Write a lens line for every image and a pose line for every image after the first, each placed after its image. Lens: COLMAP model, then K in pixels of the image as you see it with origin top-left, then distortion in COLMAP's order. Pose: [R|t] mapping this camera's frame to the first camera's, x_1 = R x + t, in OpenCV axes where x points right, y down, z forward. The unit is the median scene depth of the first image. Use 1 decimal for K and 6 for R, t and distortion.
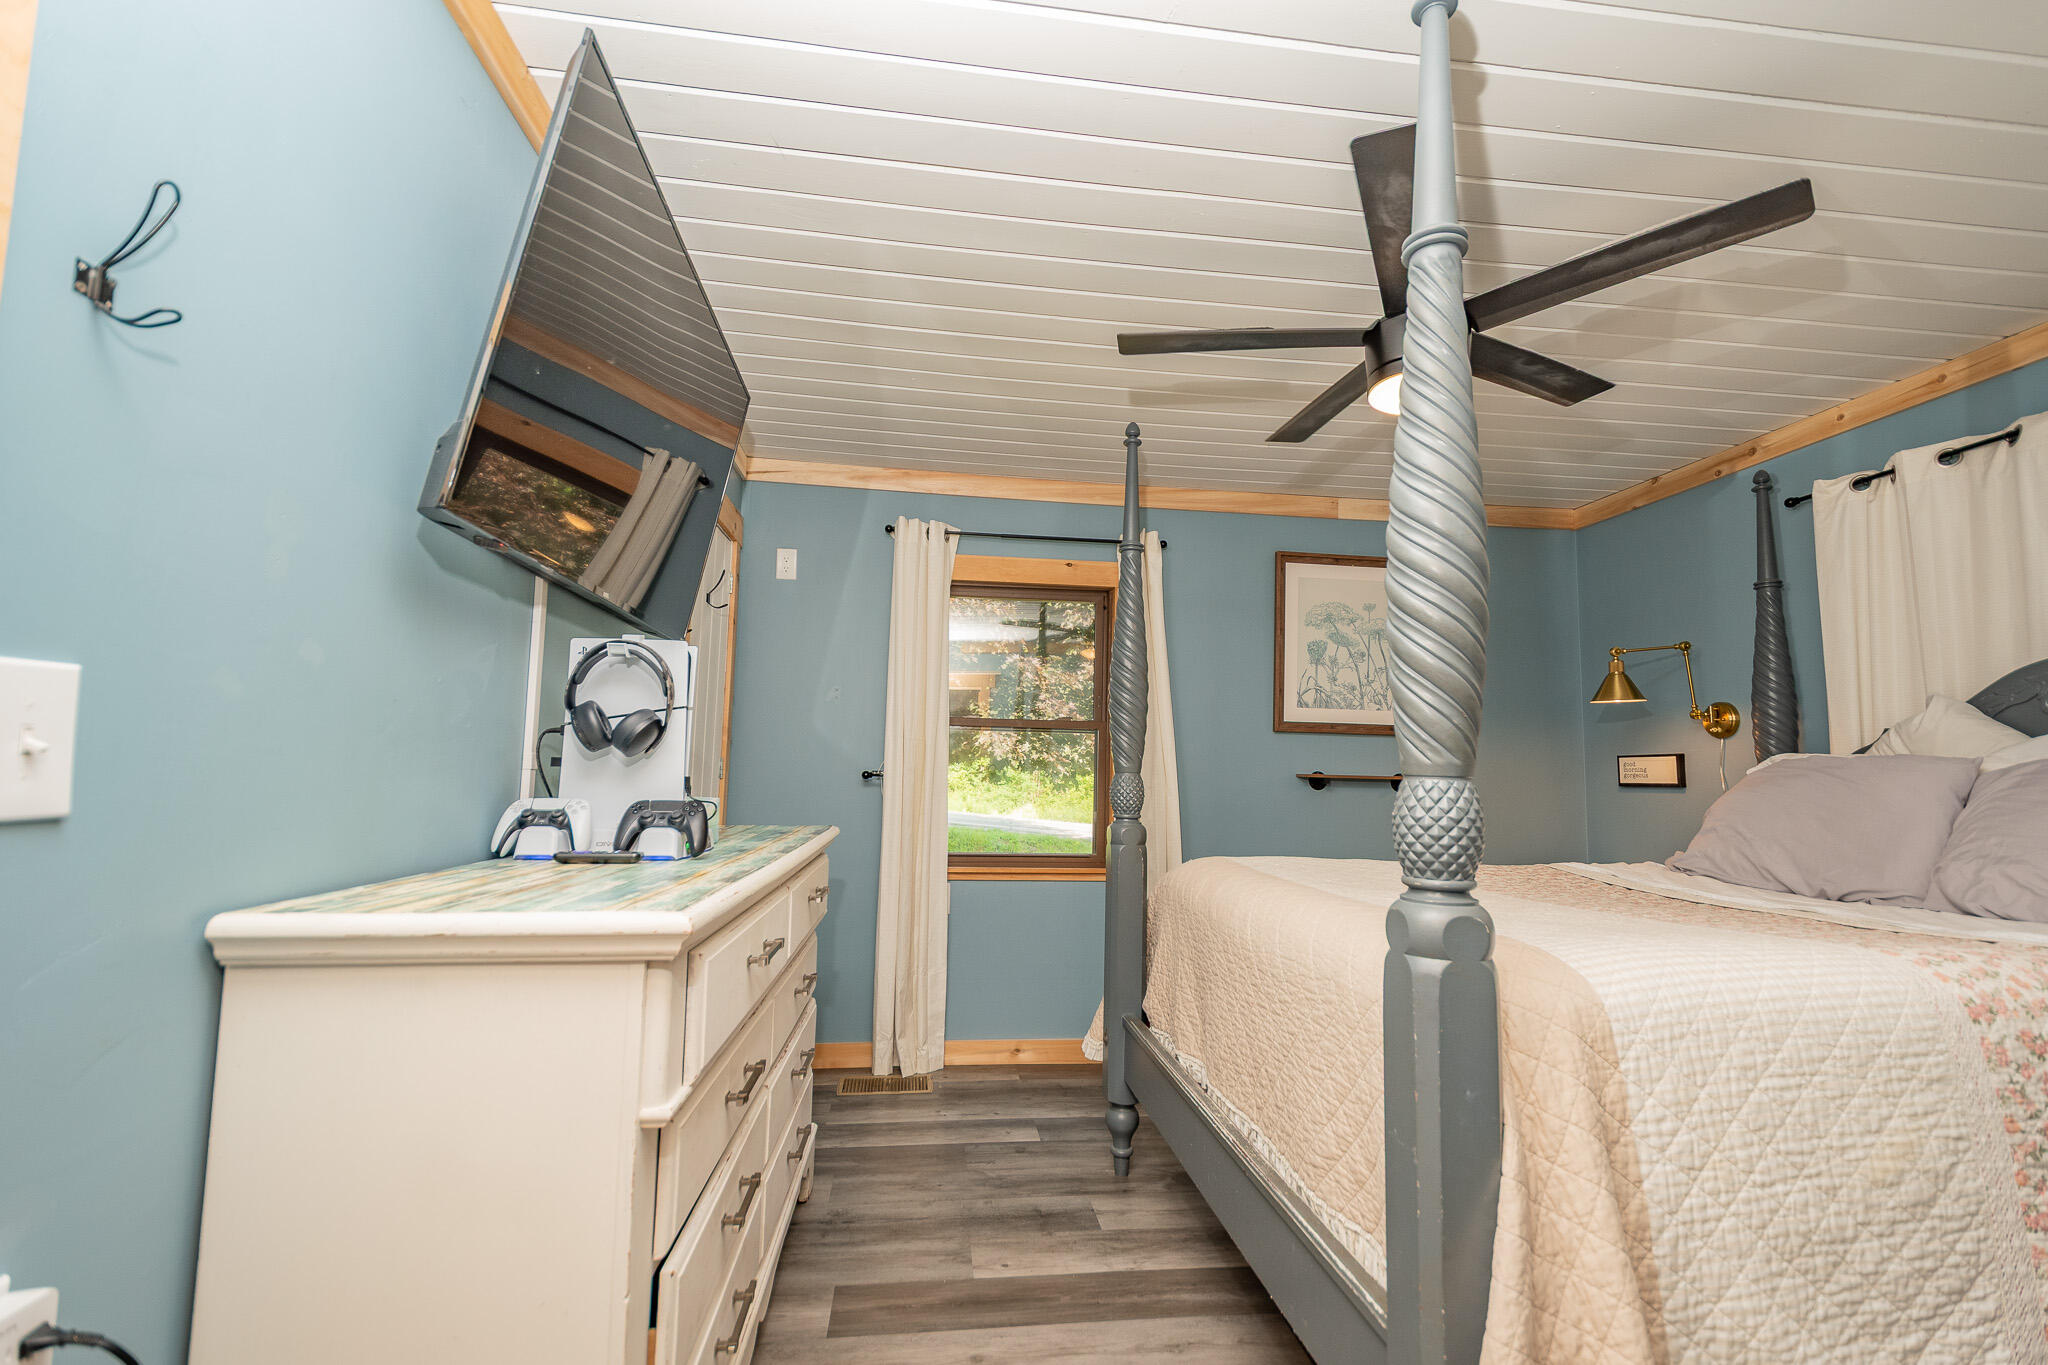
lens RADIAL K [[919.4, 0, 1054.4], [0, 919.4, 703.0], [0, 0, 1]] dist [0.014915, -0.003254]
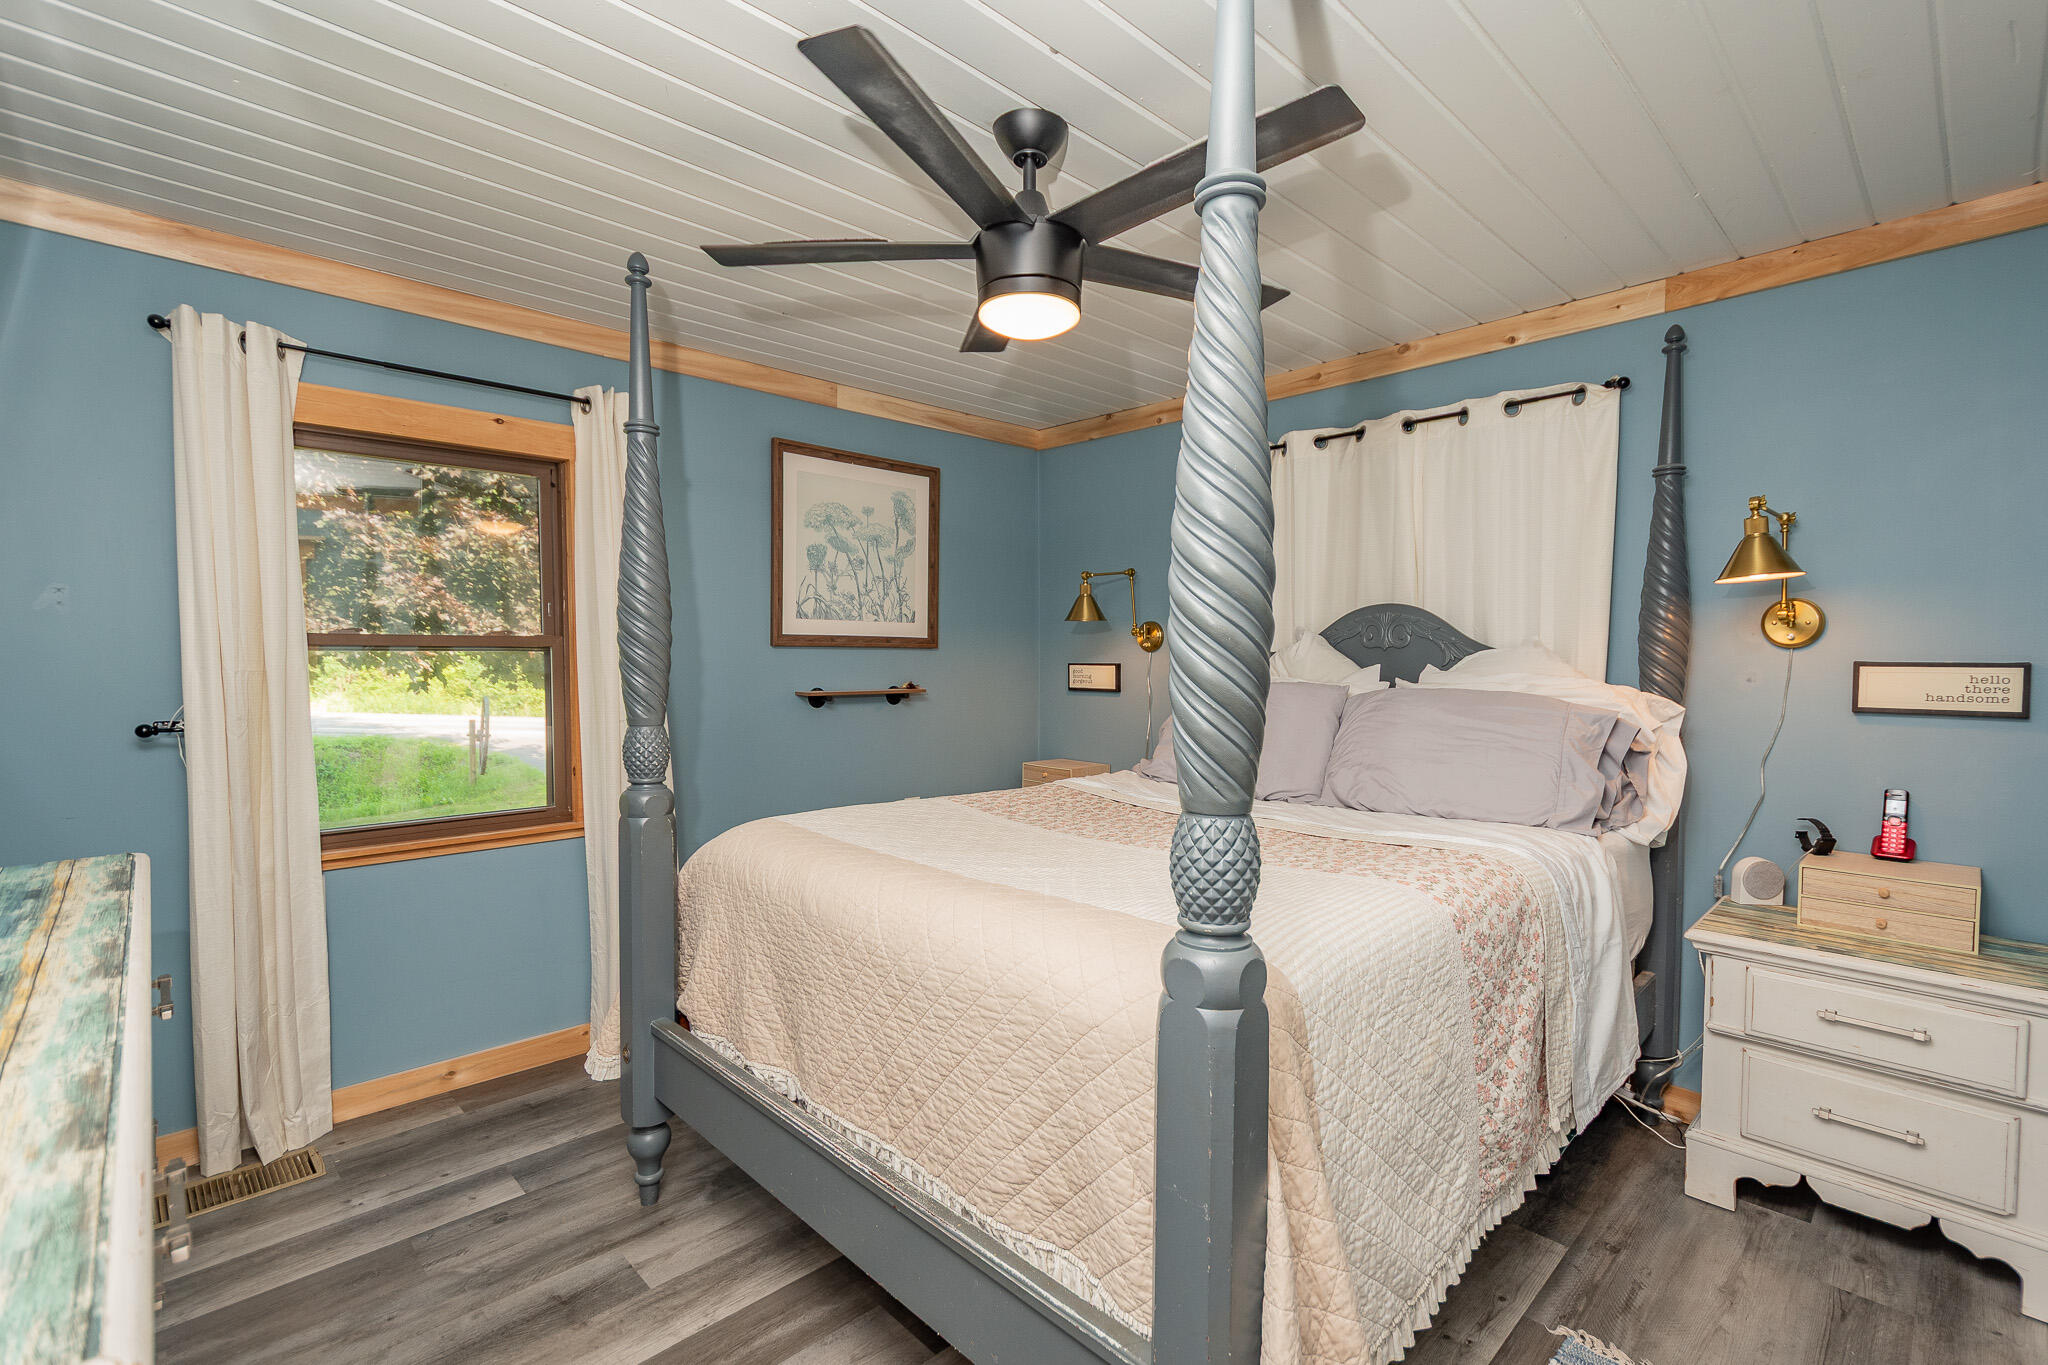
lens RADIAL K [[919.4, 0, 1031.6], [0, 919.4, 692.1], [0, 0, 1]] dist [0.014915, -0.003254]
pose [[0.794907, -0.046382, 0.604955, -0.128668], [-0.043489, 0.990153, 0.133060, -0.068300], [-0.605170, -0.132079, 0.785063, 0.180163]]
